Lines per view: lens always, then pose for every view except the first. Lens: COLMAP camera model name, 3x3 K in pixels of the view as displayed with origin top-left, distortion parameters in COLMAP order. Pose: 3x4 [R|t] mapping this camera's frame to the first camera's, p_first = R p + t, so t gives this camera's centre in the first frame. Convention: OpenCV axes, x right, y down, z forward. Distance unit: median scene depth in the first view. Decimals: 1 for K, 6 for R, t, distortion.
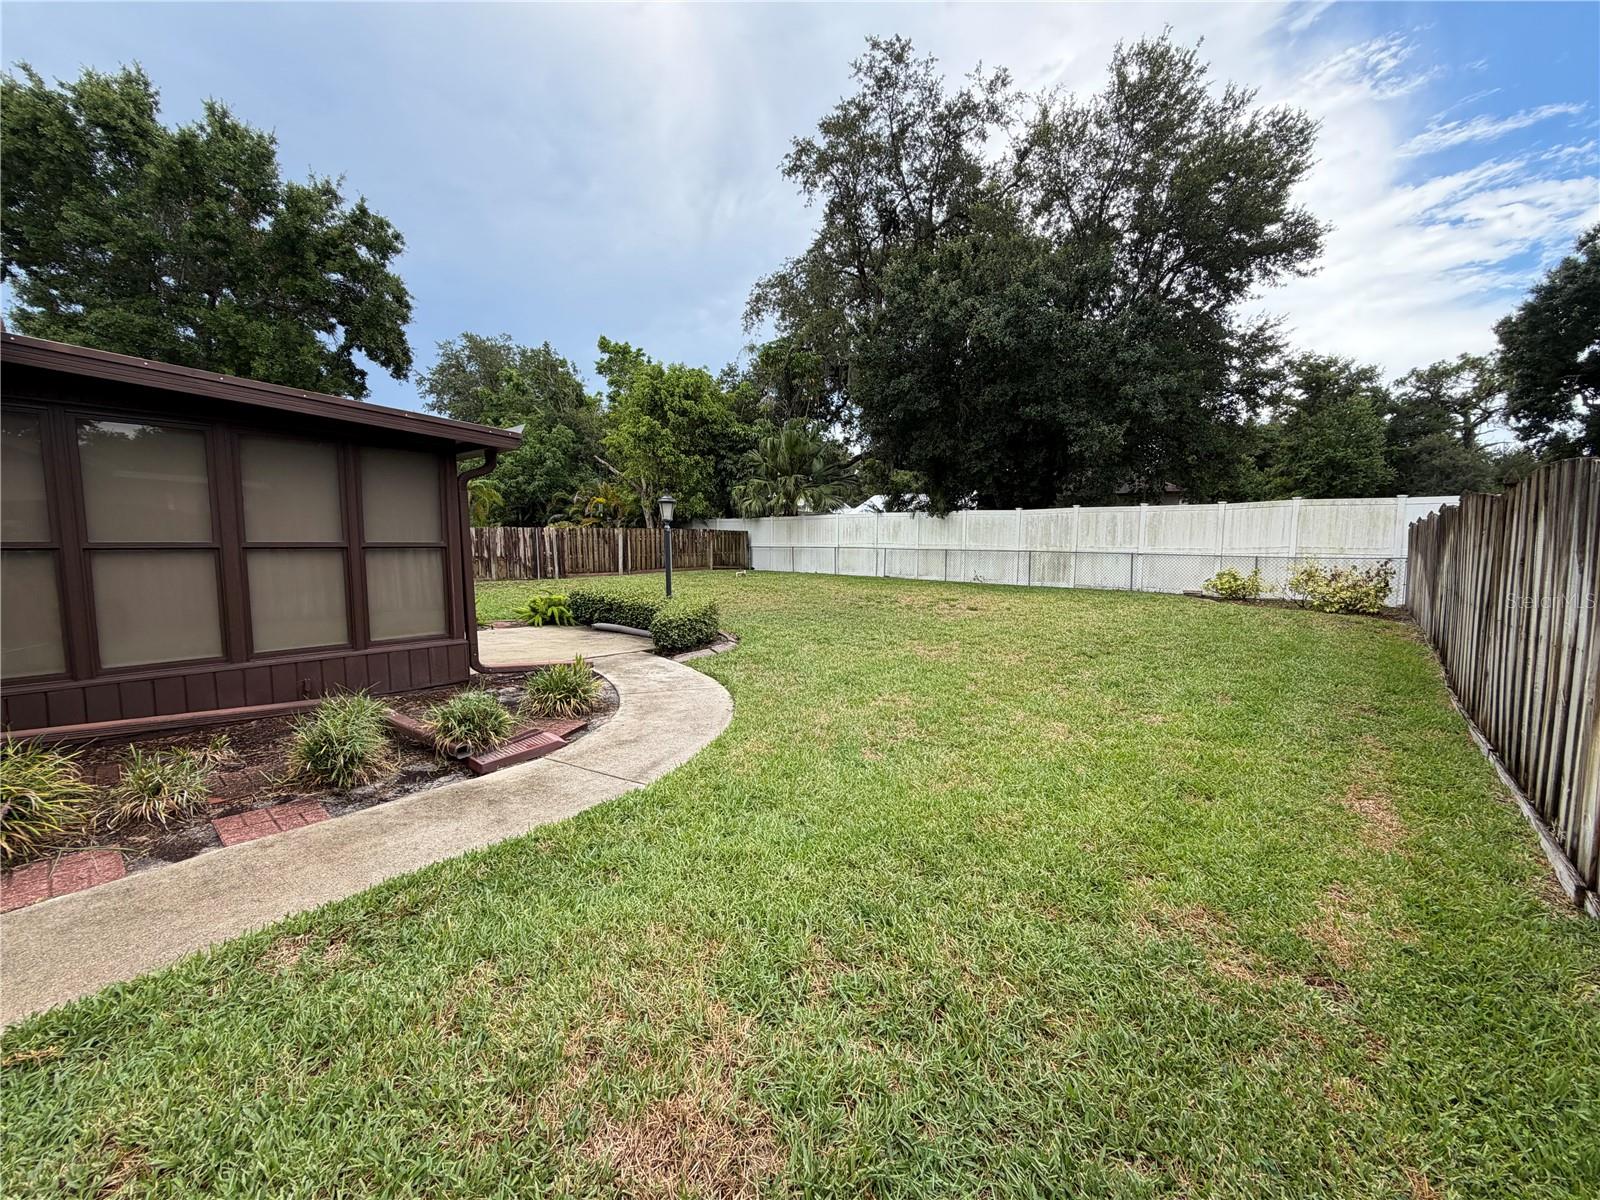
lens RADIAL K [[642.3, 0, 798.3], [0, 642.3, 603.9], [0, 0, 1]] dist [0.000019, -0.000002]
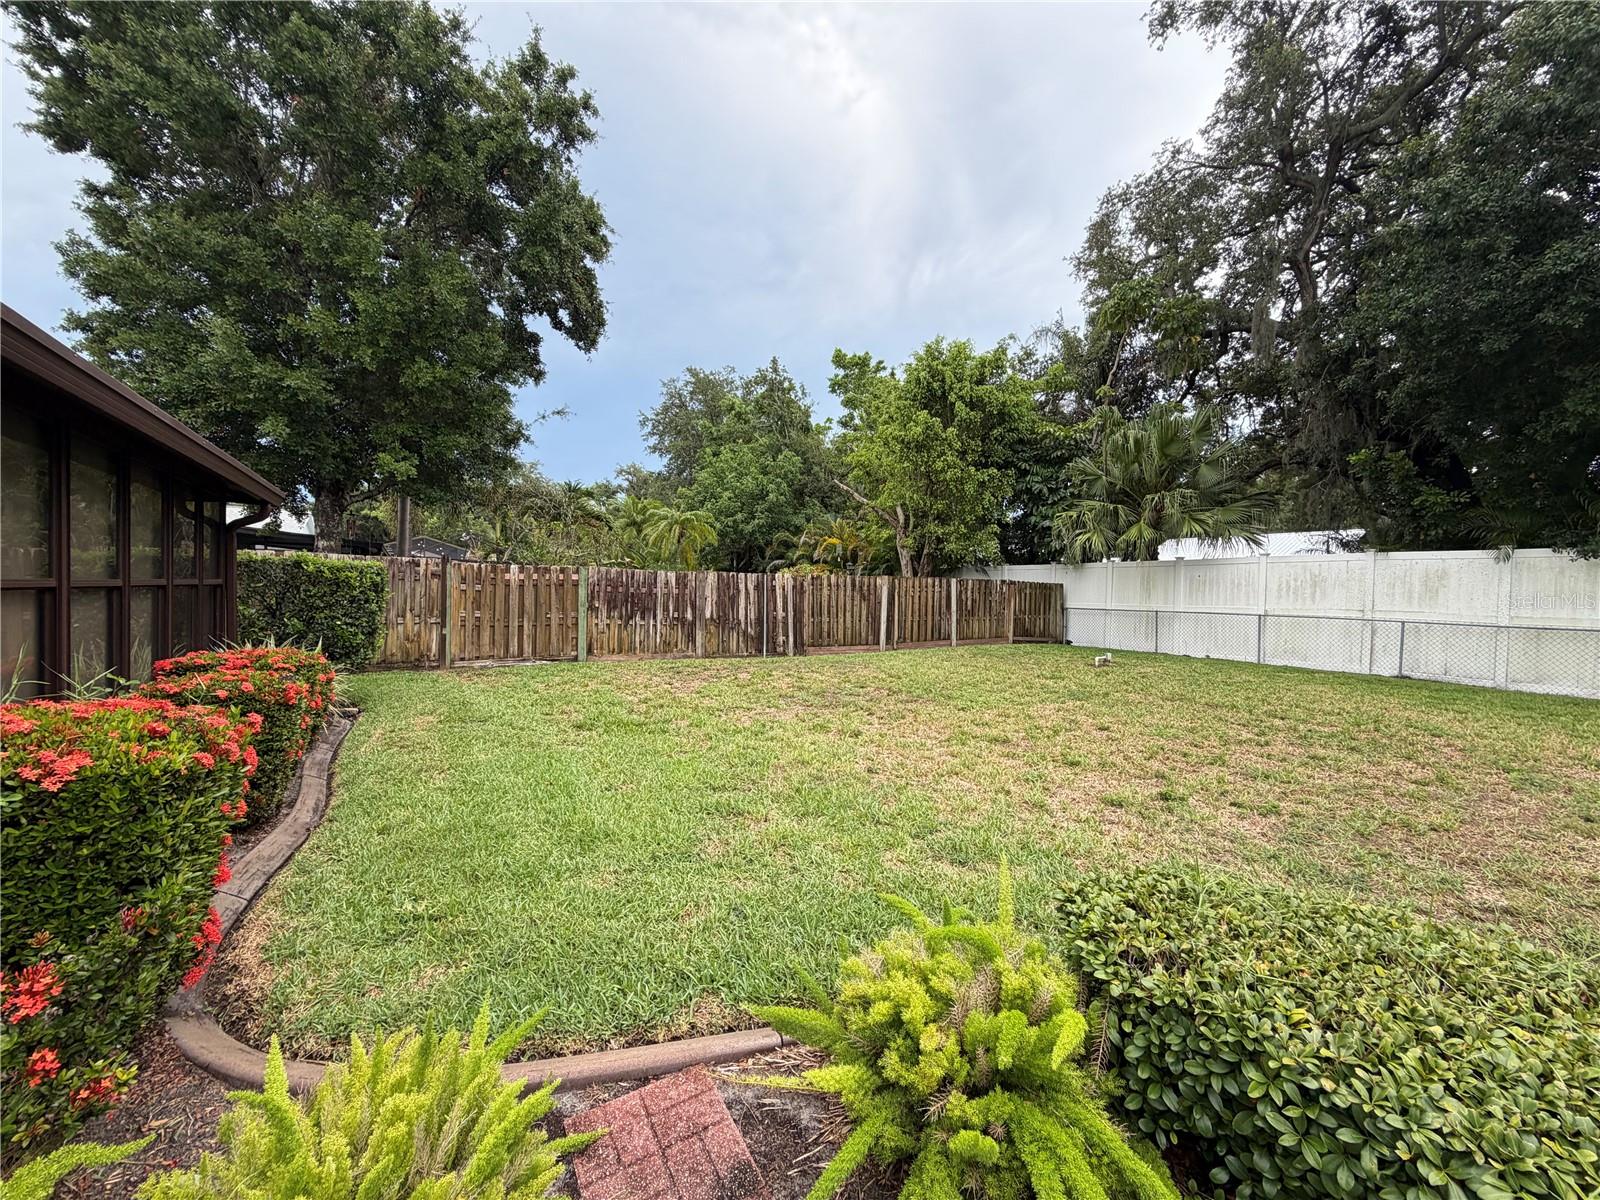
lens RADIAL K [[642.3, 0, 798.3], [0, 642.3, 603.9], [0, 0, 1]] dist [0.000019, -0.000002]
pose [[0.955714, 0.022577, -0.293429, -0.144890], [-0.046244, 0.996188, -0.073971, -0.033398], [0.290640, 0.084264, 0.953115, 0.311662]]
